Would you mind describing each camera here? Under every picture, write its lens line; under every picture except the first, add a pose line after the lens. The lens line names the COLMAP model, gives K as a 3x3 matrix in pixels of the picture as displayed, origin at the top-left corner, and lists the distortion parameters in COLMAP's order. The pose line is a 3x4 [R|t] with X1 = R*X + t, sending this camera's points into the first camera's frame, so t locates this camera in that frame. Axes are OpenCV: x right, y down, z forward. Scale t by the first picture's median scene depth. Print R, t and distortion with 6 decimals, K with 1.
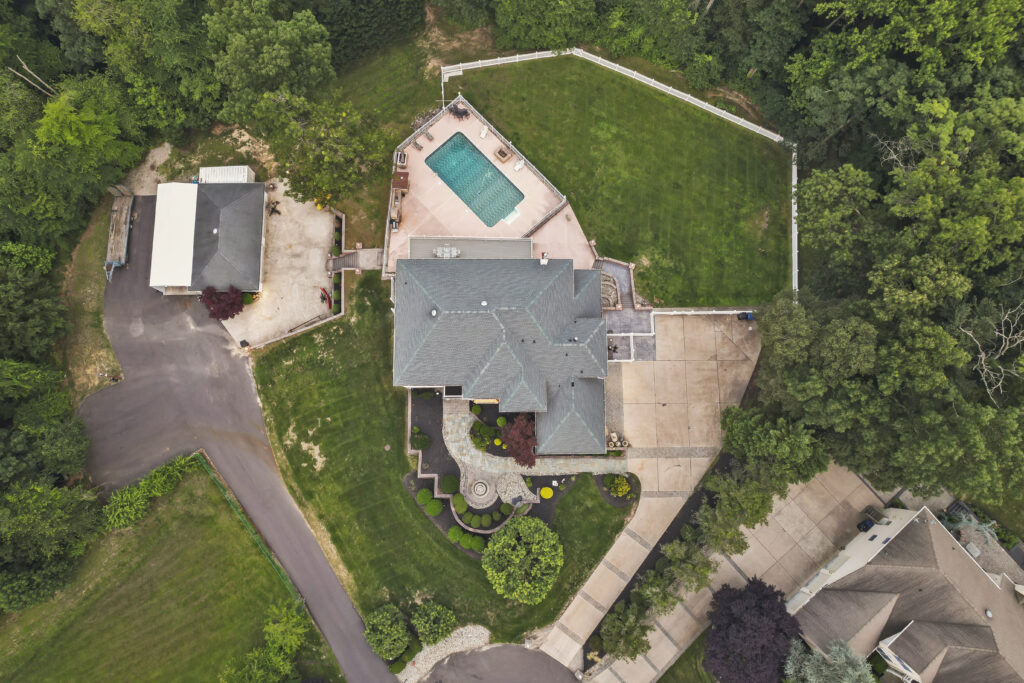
lens RADIAL K [[653.8, 0, 512.0], [0, 653.8, 341.5], [0, 0, 1]] dist [-0.066012, 0.057868]
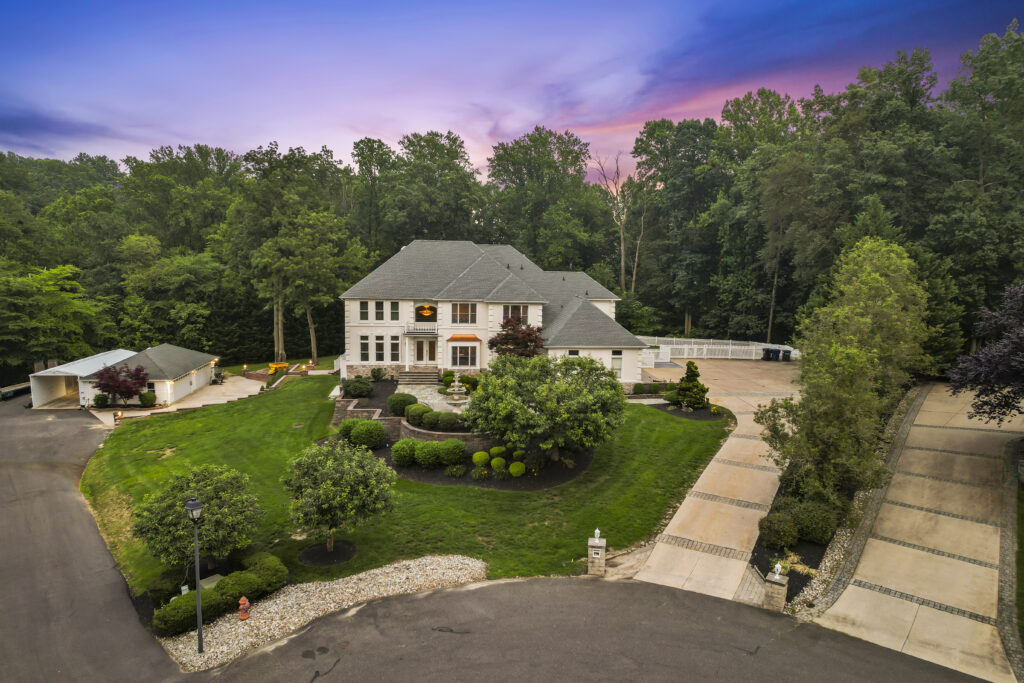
lens RADIAL K [[653.0, 0, 509.0], [0, 653.0, 336.8], [0, 0, 1]] dist [-0.046501, -0.000793]
pose [[0.996099, -0.012164, 0.087403, -0.047139], [0.087114, 0.293604, -0.951949, 0.691529], [-0.014083, 0.955850, 0.293519, 0.709365]]
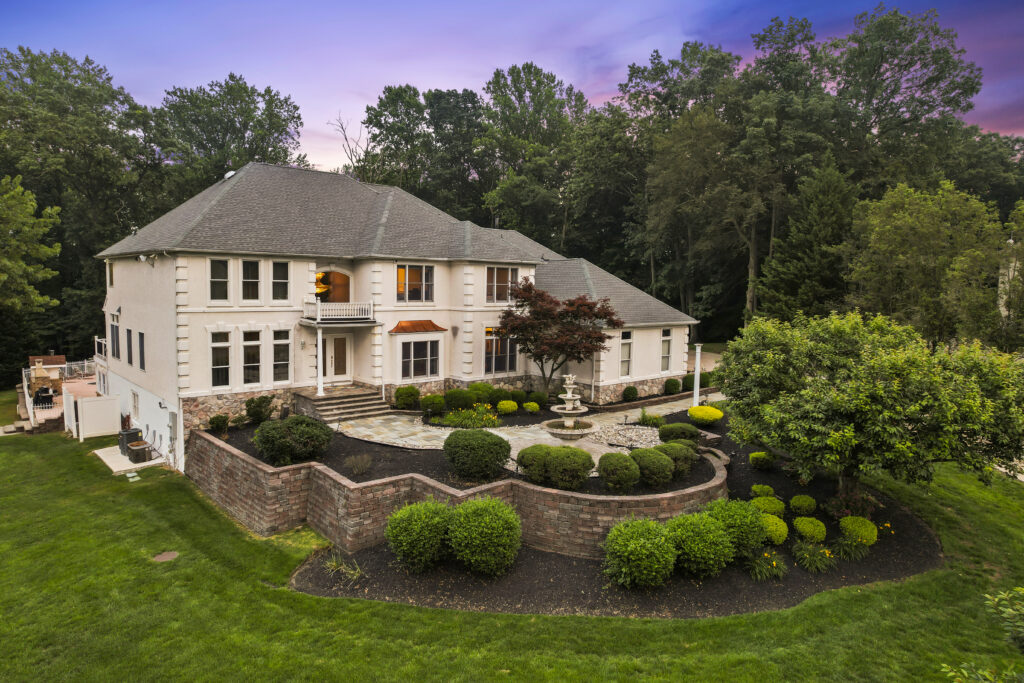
lens RADIAL K [[653.8, 0, 512.0], [0, 653.8, 341.5], [0, 0, 1]] dist [-0.066012, 0.057868]
pose [[0.744616, -0.062232, 0.664585, -0.235728], [0.657240, 0.242189, -0.713708, 0.372006], [-0.116540, 0.968231, 0.221239, 0.821047]]
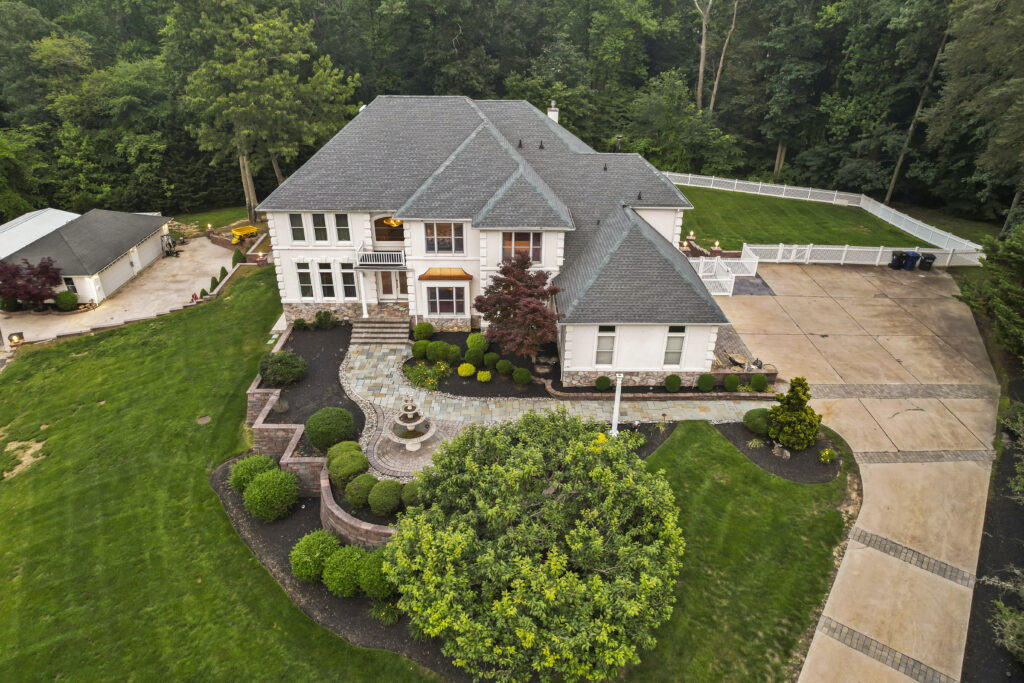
lens RADIAL K [[653.8, 0, 512.0], [0, 653.8, 341.5], [0, 0, 1]] dist [-0.066012, 0.057868]
pose [[0.999962, -0.008625, 0.001102, 0.006966], [0.006203, 0.618818, -0.785510, 0.438624], [0.006094, 0.785487, 0.618848, 0.671966]]
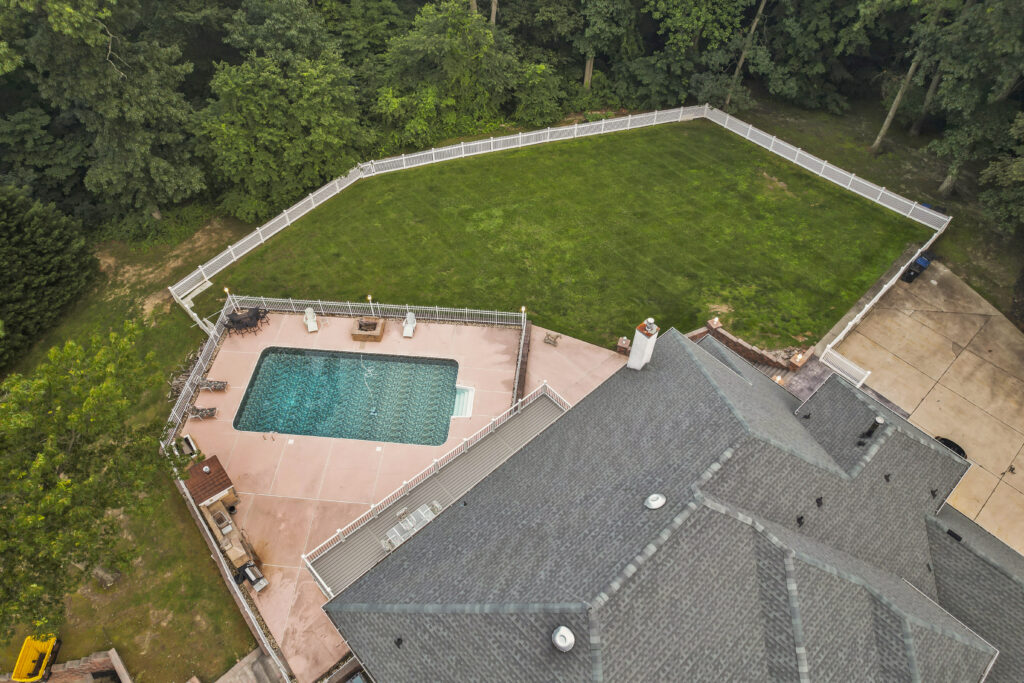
lens RADIAL K [[653.8, 0, 512.0], [0, 653.8, 341.5], [0, 0, 1]] dist [-0.066012, 0.057868]
pose [[0.740884, -0.521984, 0.422639, -0.154991], [0.661546, 0.675807, -0.325026, -0.044971], [-0.115964, 0.520402, 0.846011, 0.582738]]
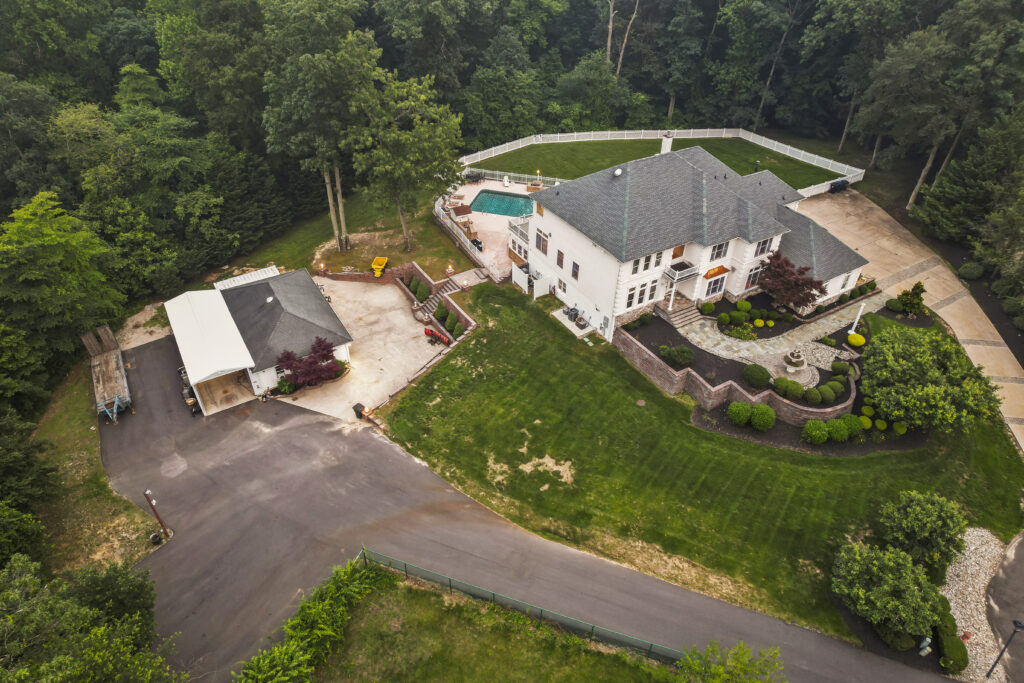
lens RADIAL K [[653.8, 0, 512.0], [0, 653.8, 341.5], [0, 0, 1]] dist [-0.066012, 0.057868]
pose [[0.859724, -0.316447, 0.400920, -0.526625], [0.503244, 0.658977, -0.559013, 0.407889], [-0.087299, 0.682357, 0.725788, 0.464025]]
